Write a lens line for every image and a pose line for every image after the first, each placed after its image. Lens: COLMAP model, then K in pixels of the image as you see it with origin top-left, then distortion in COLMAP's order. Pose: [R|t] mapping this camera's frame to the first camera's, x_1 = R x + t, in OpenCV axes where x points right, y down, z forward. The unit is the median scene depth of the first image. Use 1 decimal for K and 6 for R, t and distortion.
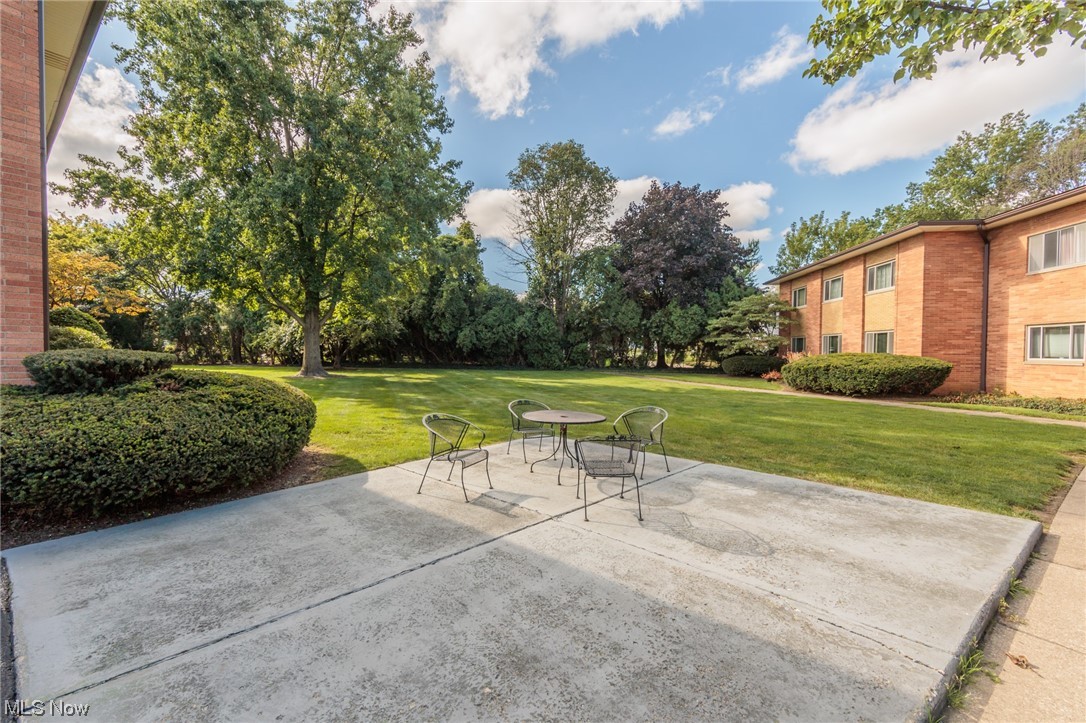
lens RADIAL K [[423.4, 0, 543.0], [0, 423.4, 361.5], [0, 0, 1]] dist [0.000770, 0.000257]
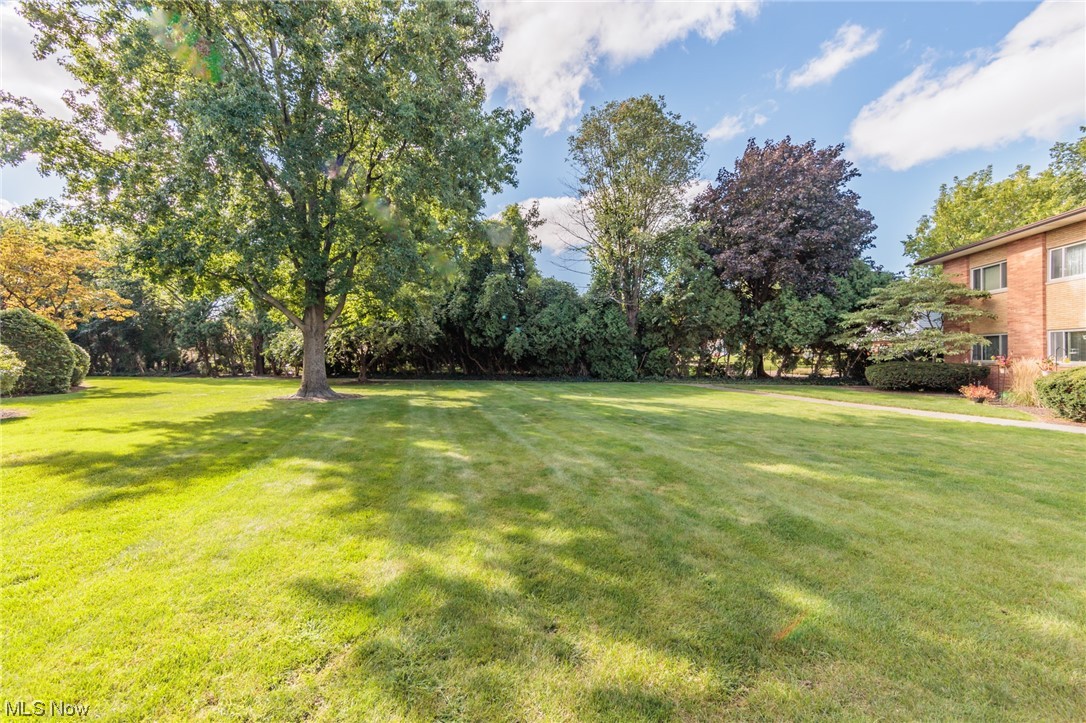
lens RADIAL K [[427.7, 0, 546.2], [0, 427.7, 354.4], [0, 0, 1]] dist [-0.001726, -0.000428]
pose [[0.995755, -0.010750, -0.091418, -0.066938], [0.008048, 0.999521, -0.029871, -0.011395], [0.091696, 0.029008, 0.995364, 0.262197]]
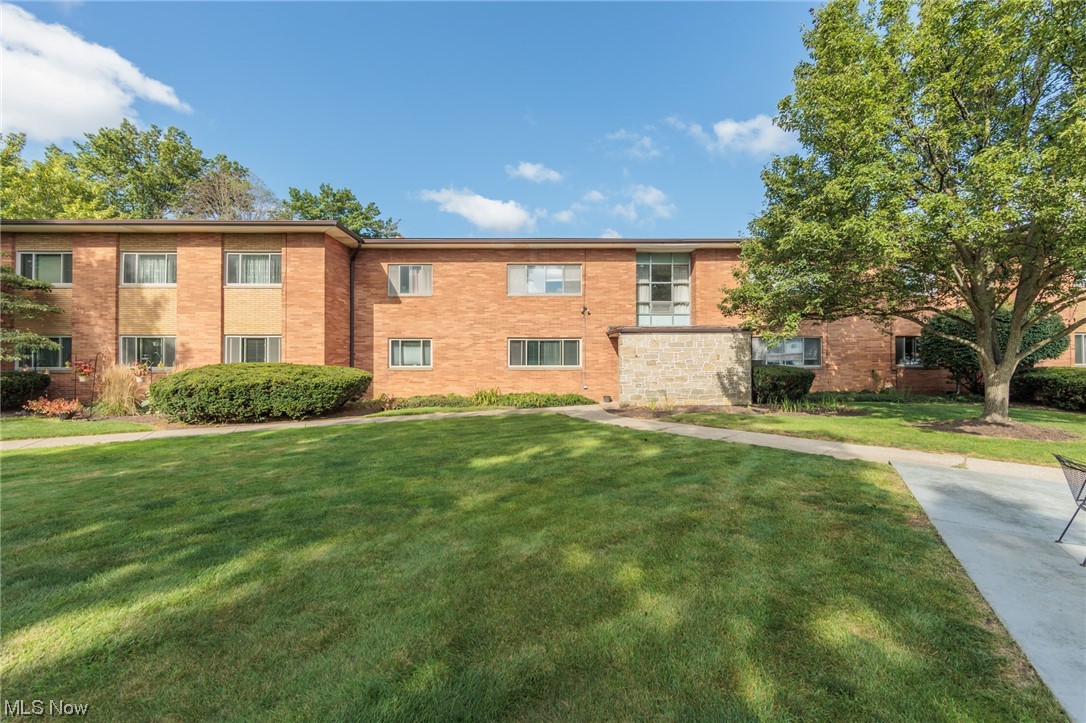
lens RADIAL K [[423.4, 0, 543.0], [0, 423.4, 361.5], [0, 0, 1]] dist [0.000770, 0.000257]
pose [[-0.115513, -0.008052, 0.993273, -0.058302], [0.025518, 0.999613, 0.011071, -0.013561], [-0.992978, 0.026626, -0.115263, 0.438145]]
